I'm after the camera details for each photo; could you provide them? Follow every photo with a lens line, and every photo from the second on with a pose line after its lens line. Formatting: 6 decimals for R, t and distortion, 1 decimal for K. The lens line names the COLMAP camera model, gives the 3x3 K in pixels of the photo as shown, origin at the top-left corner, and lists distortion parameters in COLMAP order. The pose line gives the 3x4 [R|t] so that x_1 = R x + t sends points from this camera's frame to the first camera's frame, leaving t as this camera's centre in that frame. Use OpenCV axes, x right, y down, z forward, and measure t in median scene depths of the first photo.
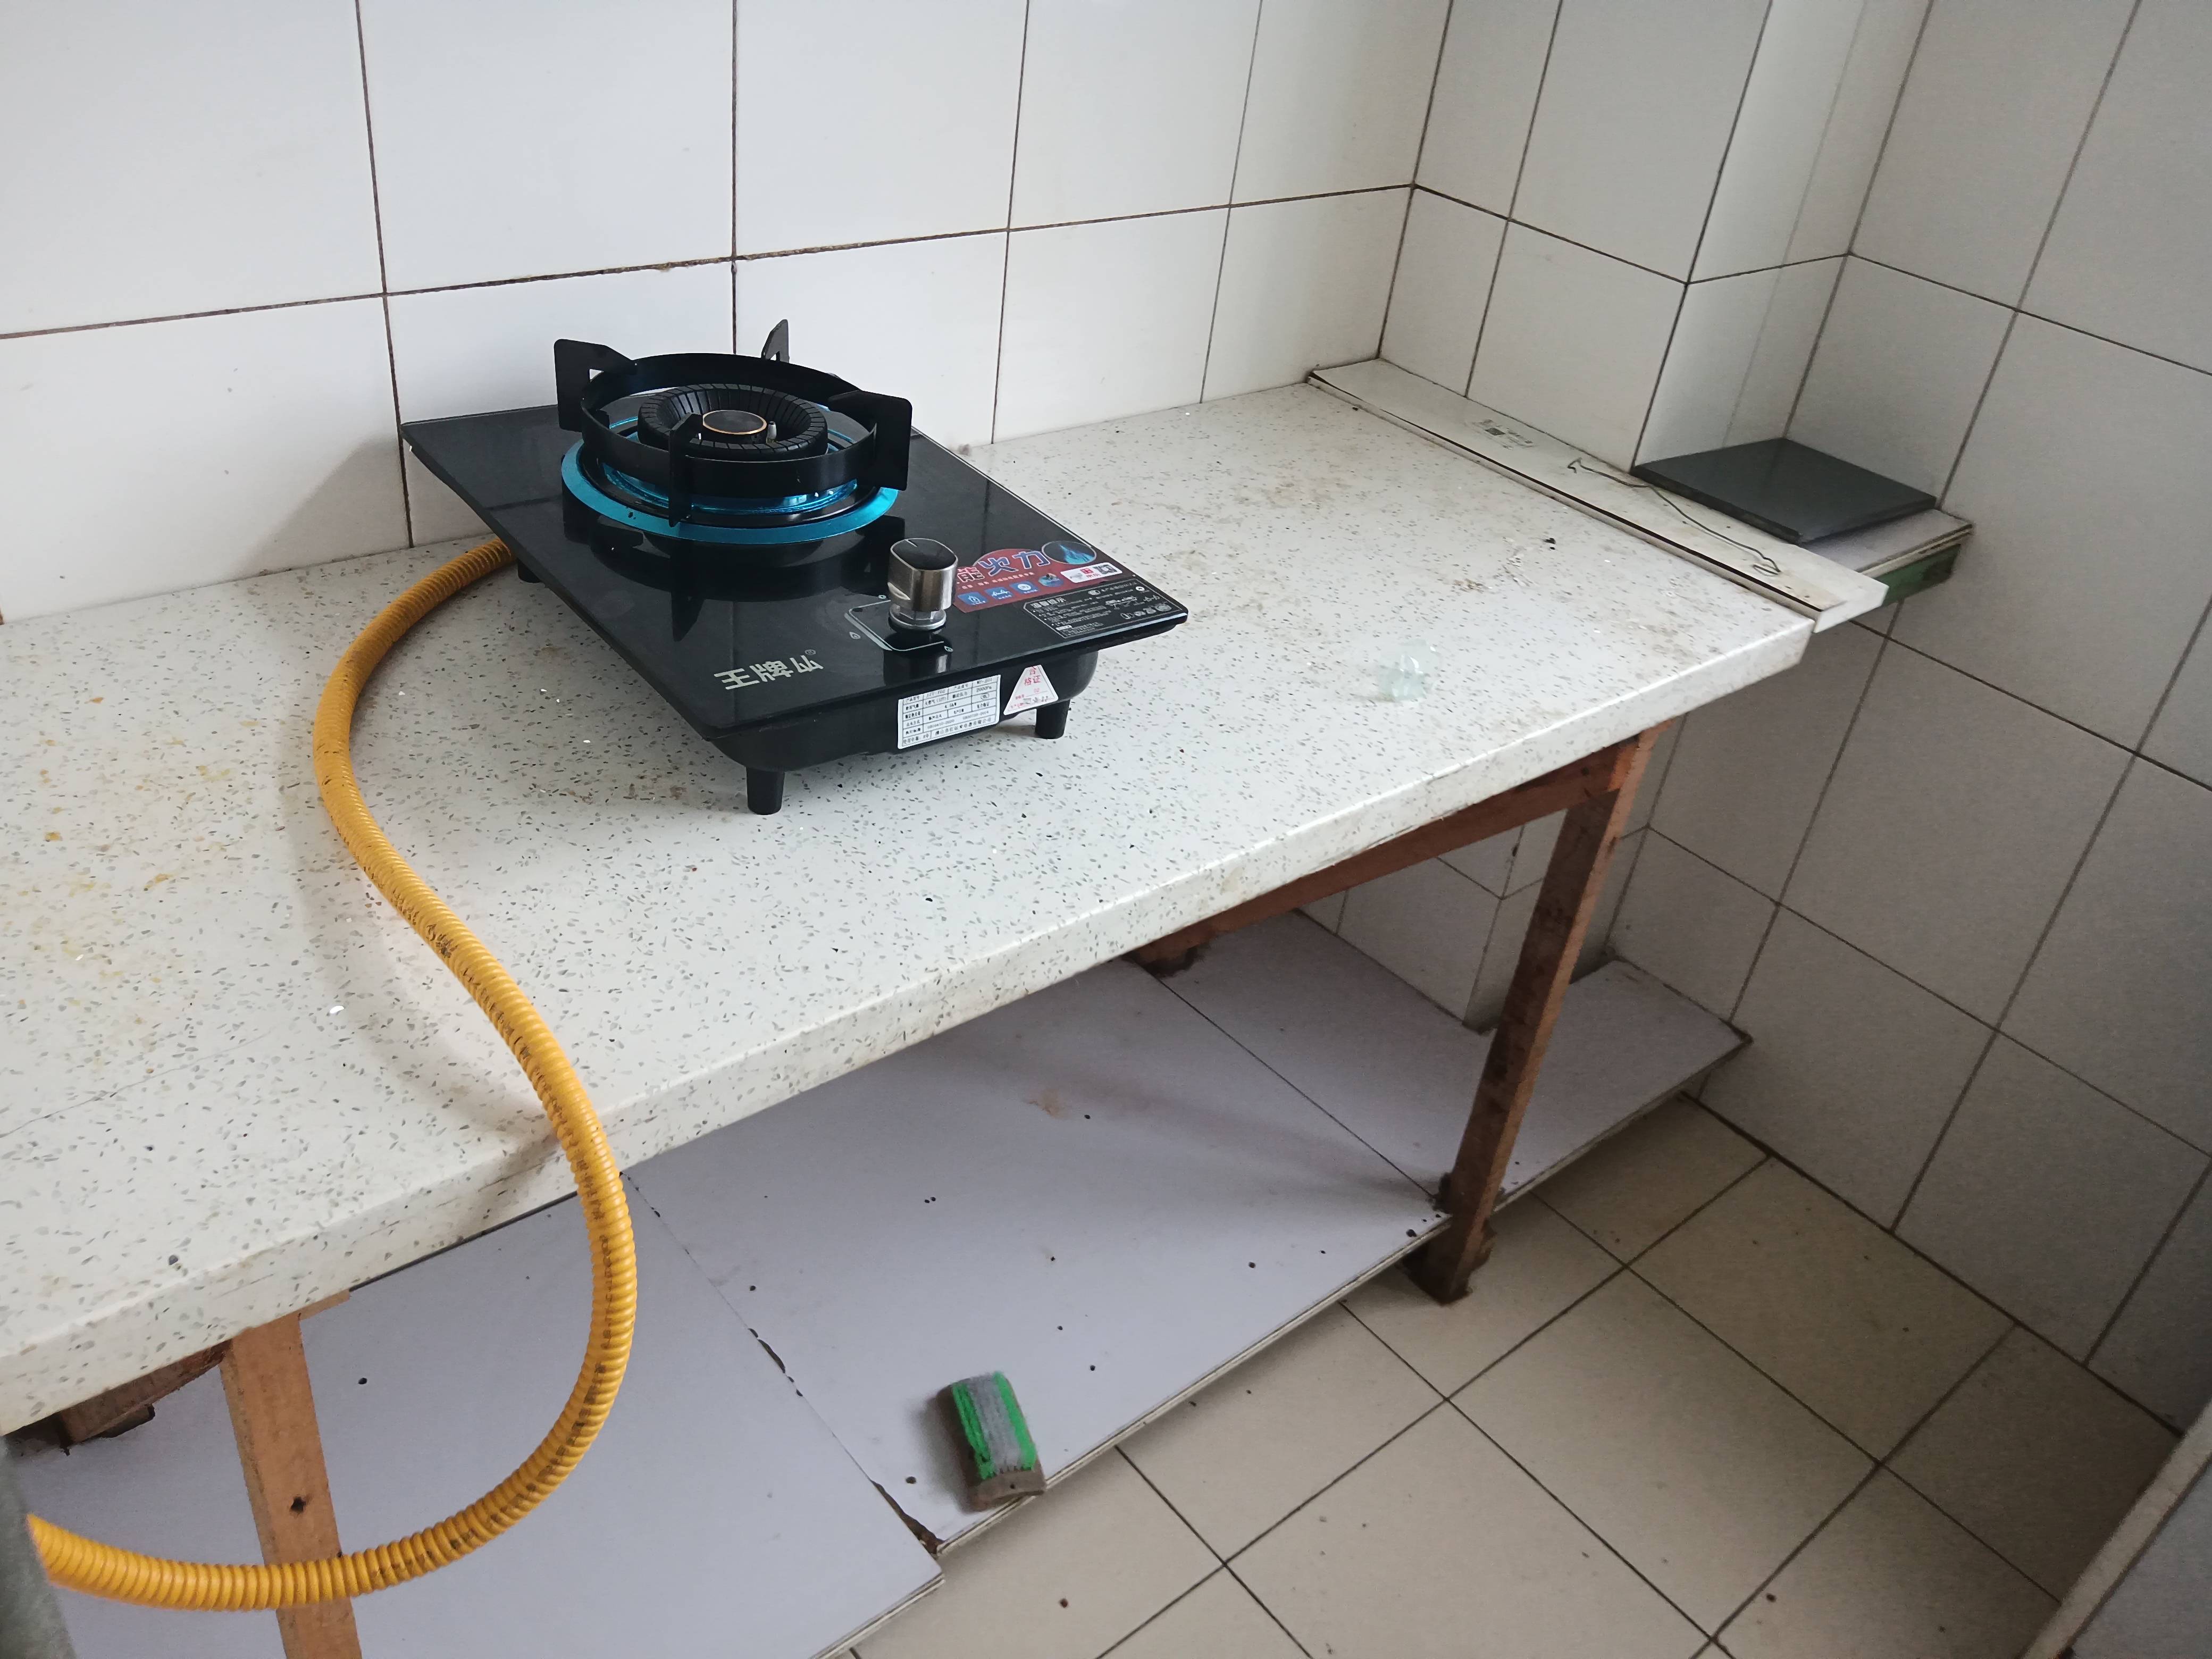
lens RADIAL K [[1768.8, 0, 1106.5], [0, 1768.8, 798.4], [0, 0, 1]] dist [0.085233, -0.223600]
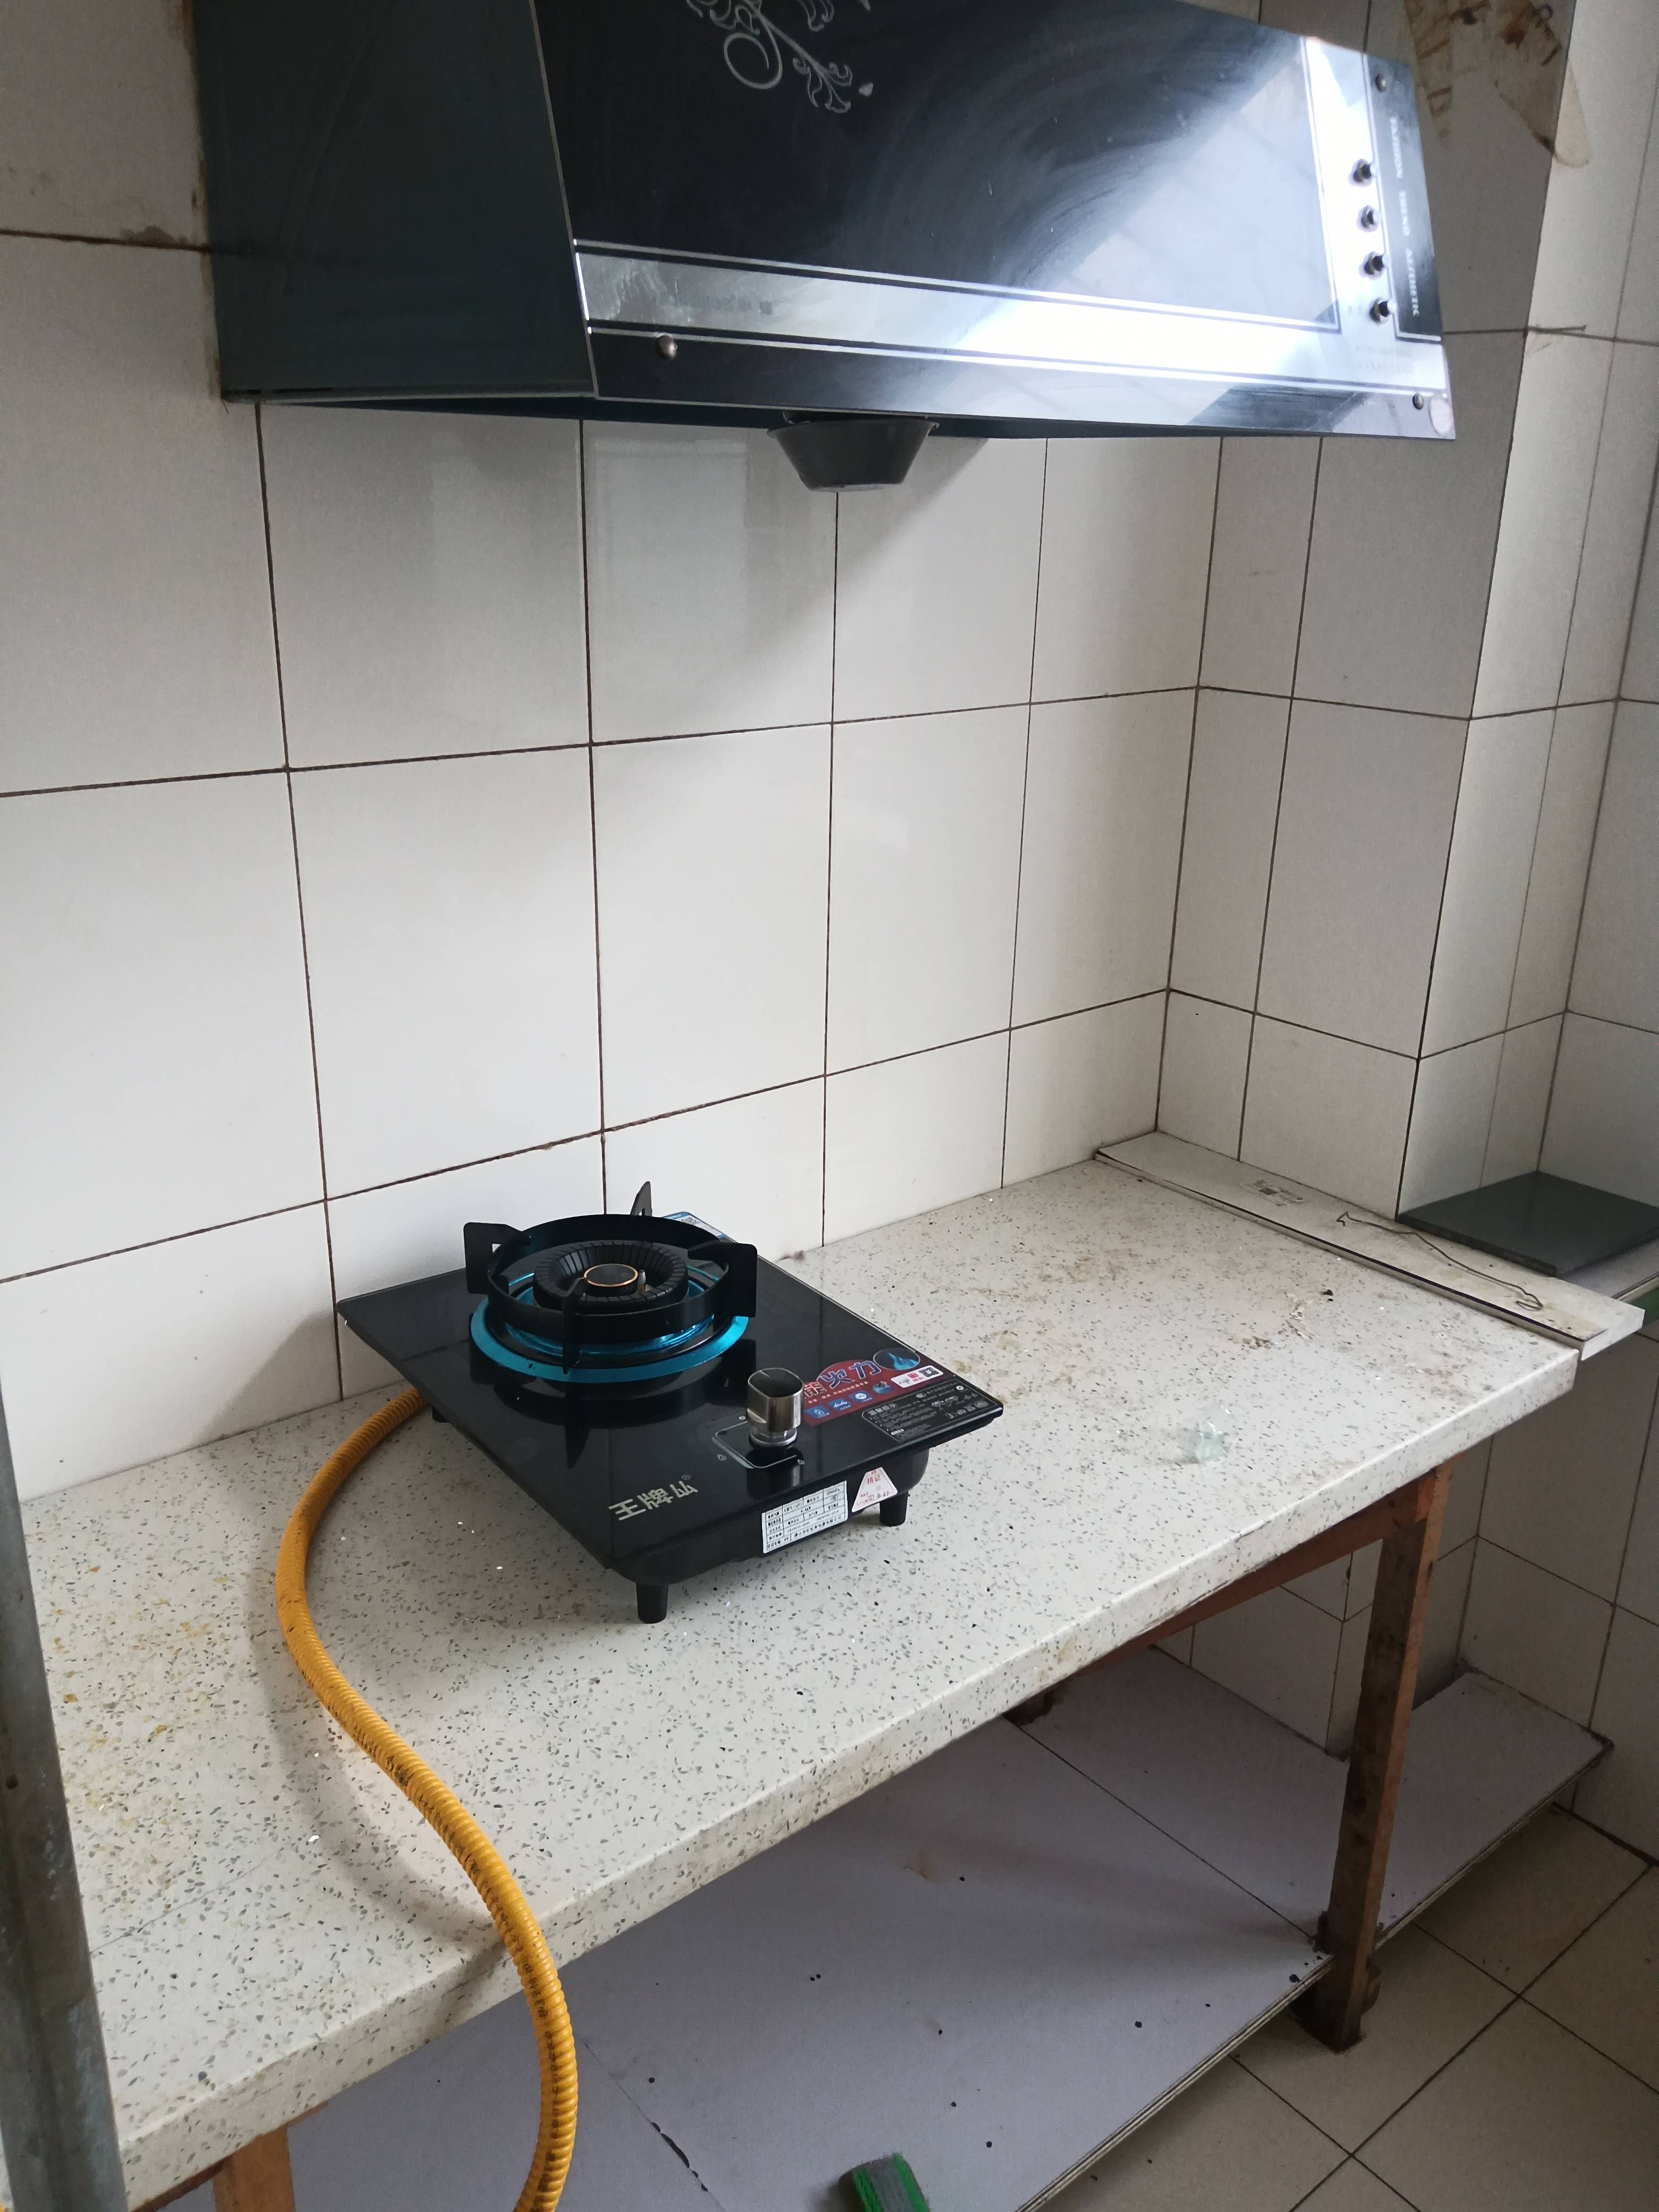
lens RADIAL K [[1743.9, 0, 828.7], [0, 1743.9, 1100.8], [0, 0, 1]] dist [0.087161, -0.173179]
pose [[0.994658, -0.089345, -0.051705, 0.009786], [0.075126, 0.970049, -0.231000, -0.044862], [0.070796, 0.225881, 0.971579, -0.166142]]
